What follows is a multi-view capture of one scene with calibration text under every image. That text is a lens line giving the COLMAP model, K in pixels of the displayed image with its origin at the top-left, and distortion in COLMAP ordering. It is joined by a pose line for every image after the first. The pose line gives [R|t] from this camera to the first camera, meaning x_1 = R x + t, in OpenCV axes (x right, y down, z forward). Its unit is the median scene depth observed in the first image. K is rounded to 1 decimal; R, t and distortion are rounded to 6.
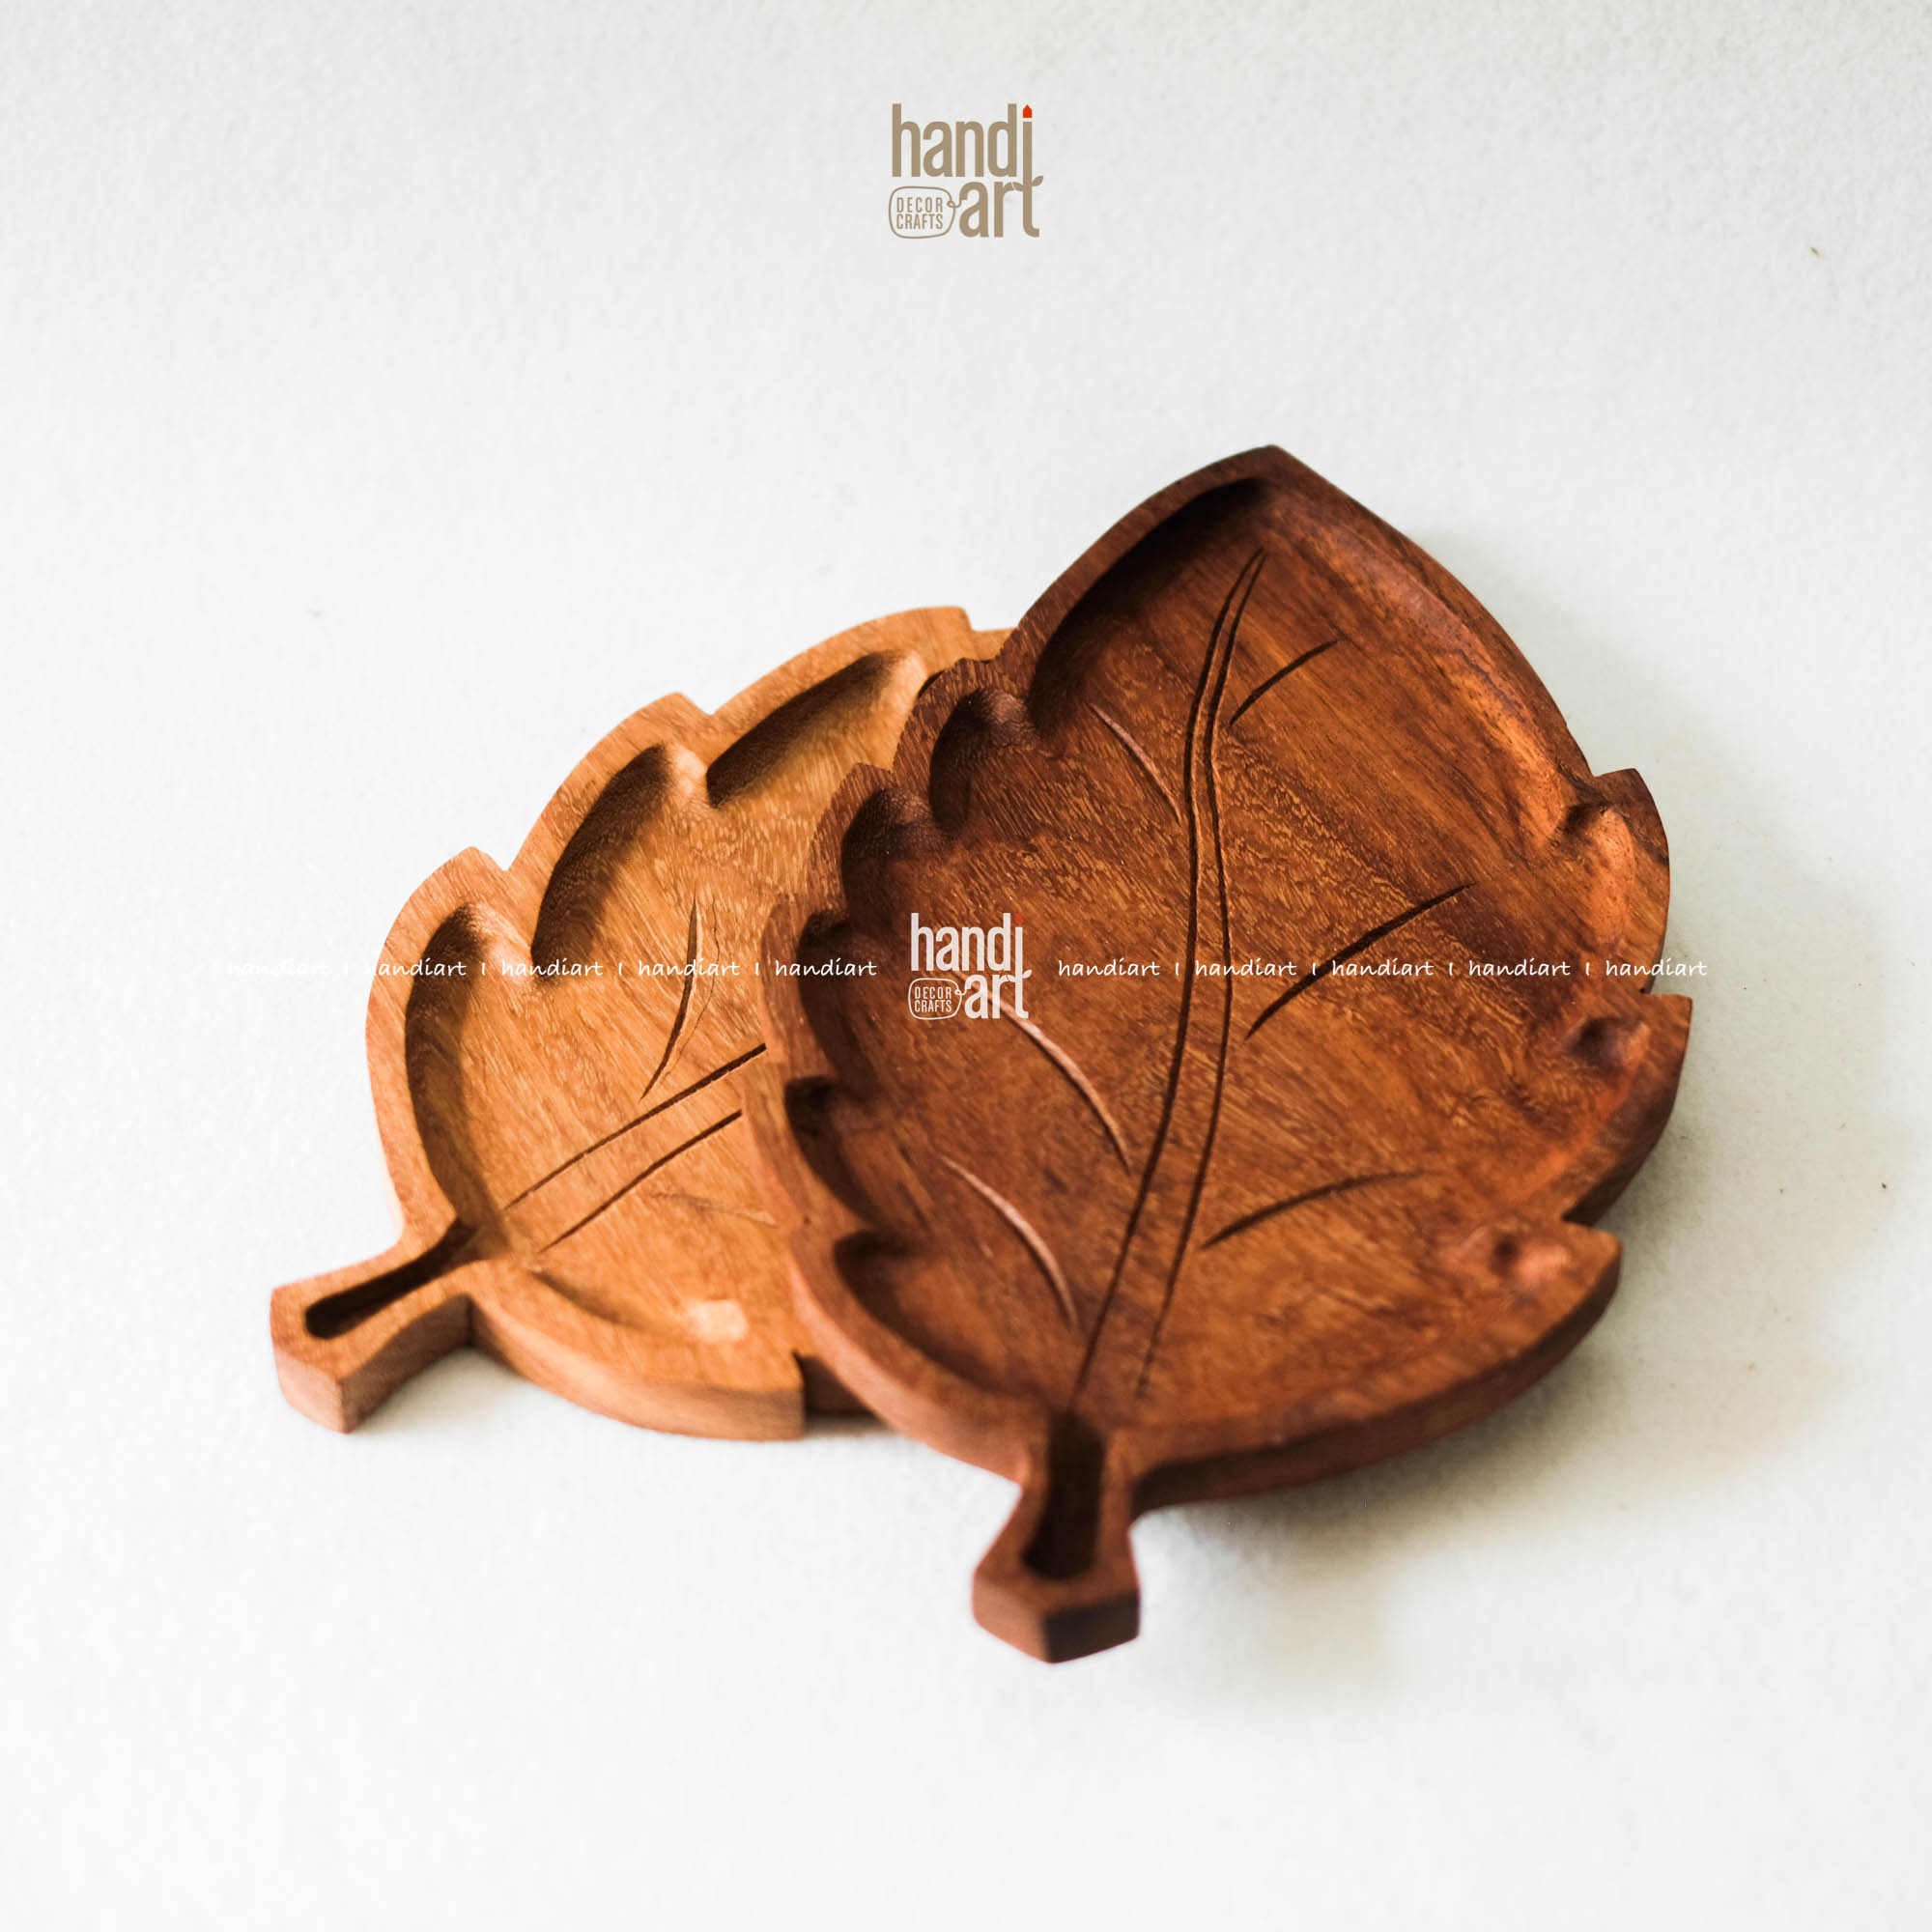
lens RADIAL K [[4569.3, 0, 958.3], [0, 4569.3, 970.7], [0, 0, 1]] dist [-0.050318, 0.000000]
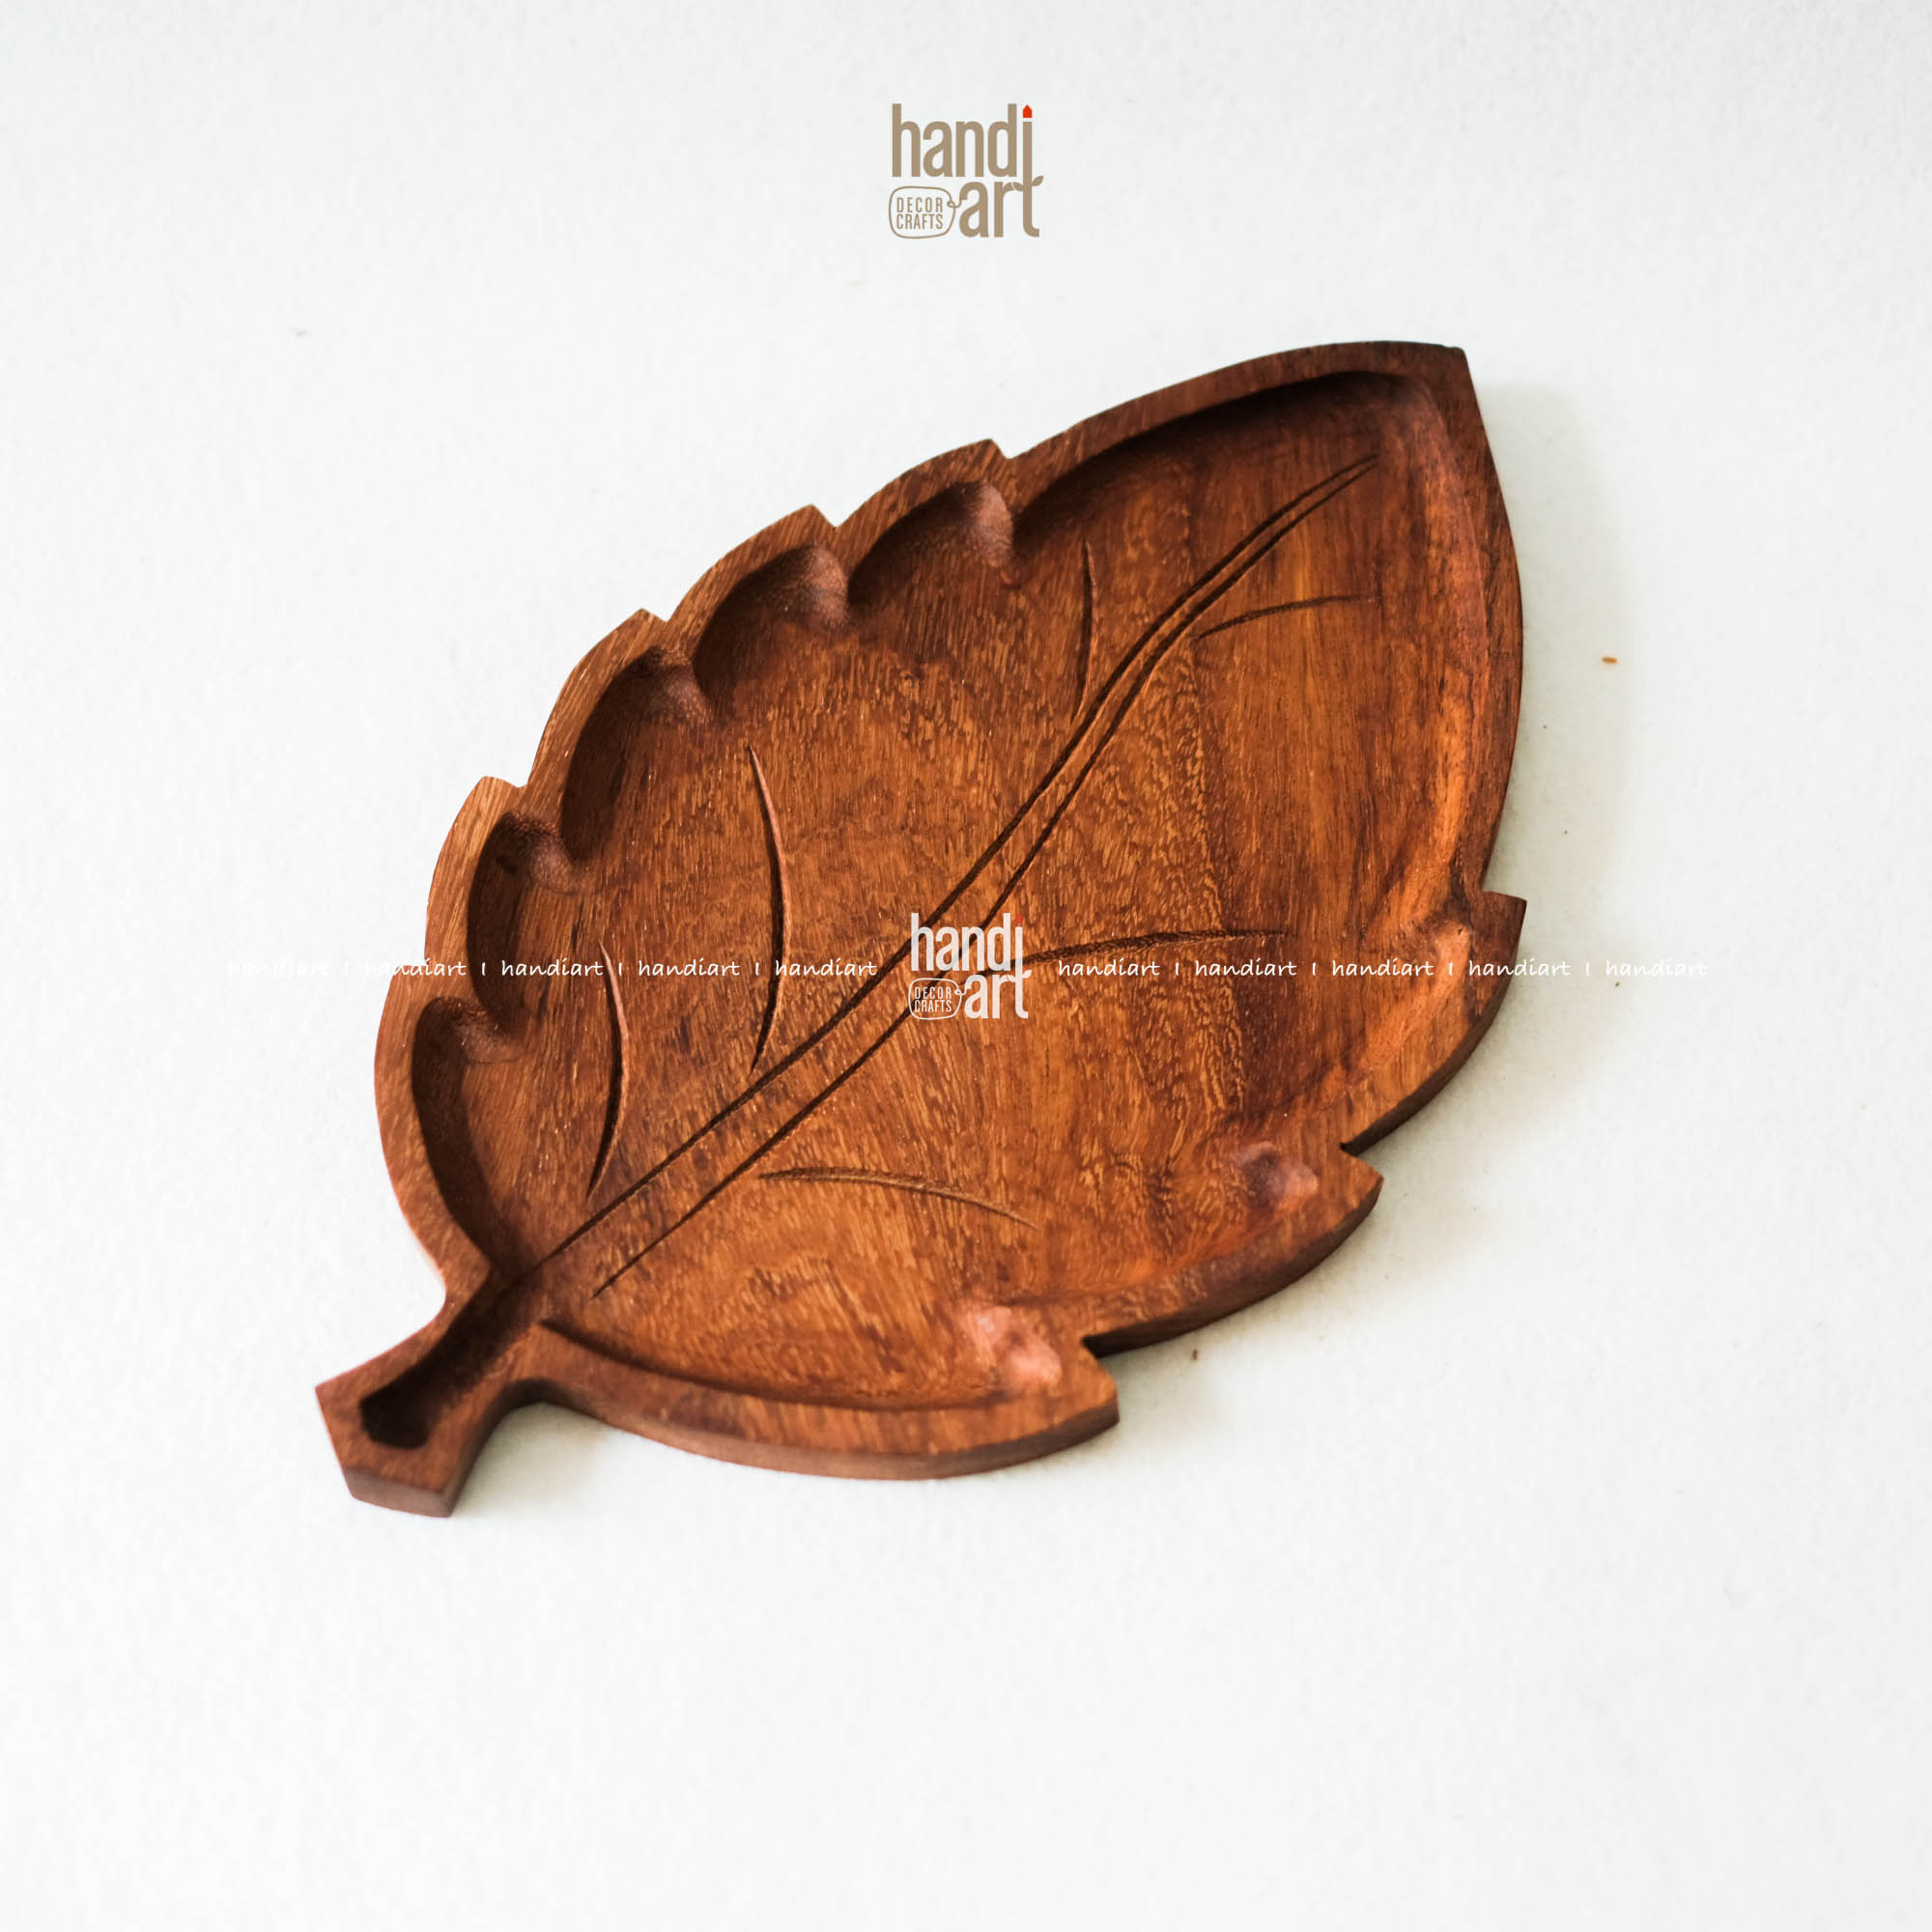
lens RADIAL K [[4569.3, 0, 970.1], [0, 4569.3, 961.3], [0, 0, 1]] dist [-0.050318, 0.000000]
pose [[0.851160, 0.480637, -0.210984, 0.256230], [-0.397710, 0.852838, 0.338368, -0.303785], [0.342567, -0.204095, 0.917057, 0.123228]]
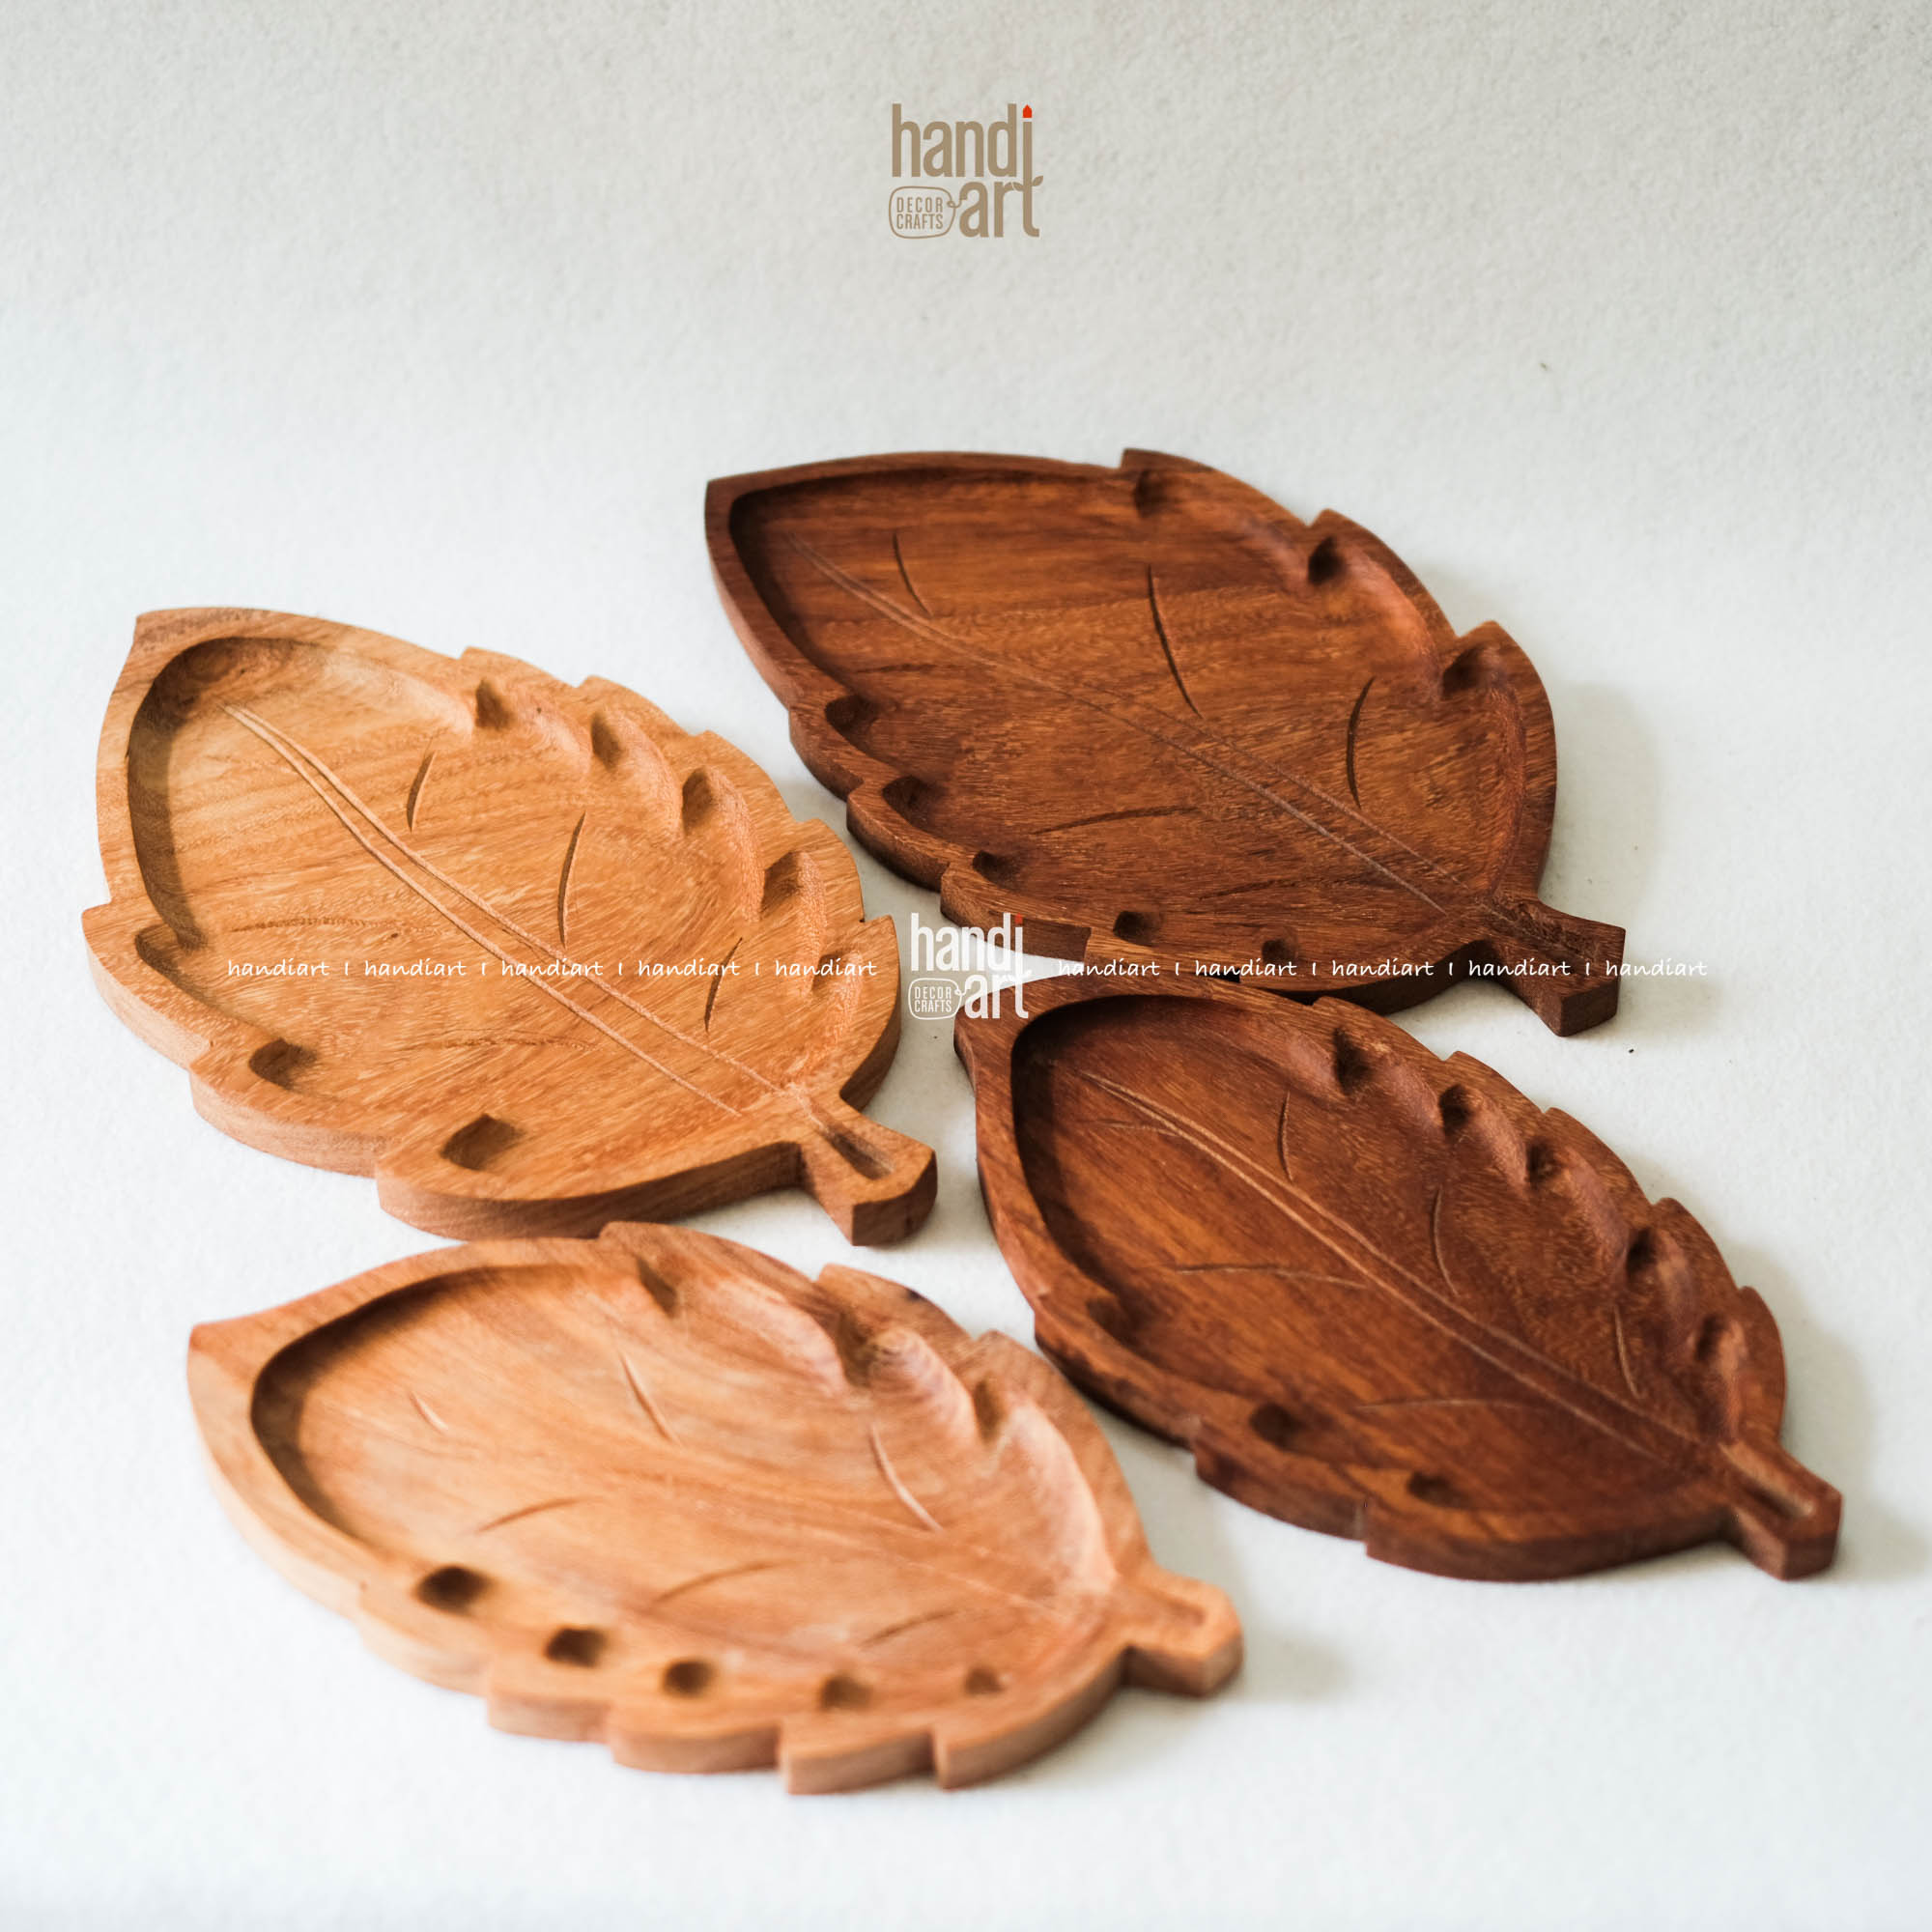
lens RADIAL K [[4569.3, 0, 969.3], [0, 4569.3, 964.8], [0, 0, 1]] dist [-0.050318, 0.000000]
pose [[0.479125, -0.661095, 0.577402, -0.816813], [0.655857, 0.706824, 0.265049, -0.344775], [-0.583344, 0.251702, 0.772241, -0.031440]]
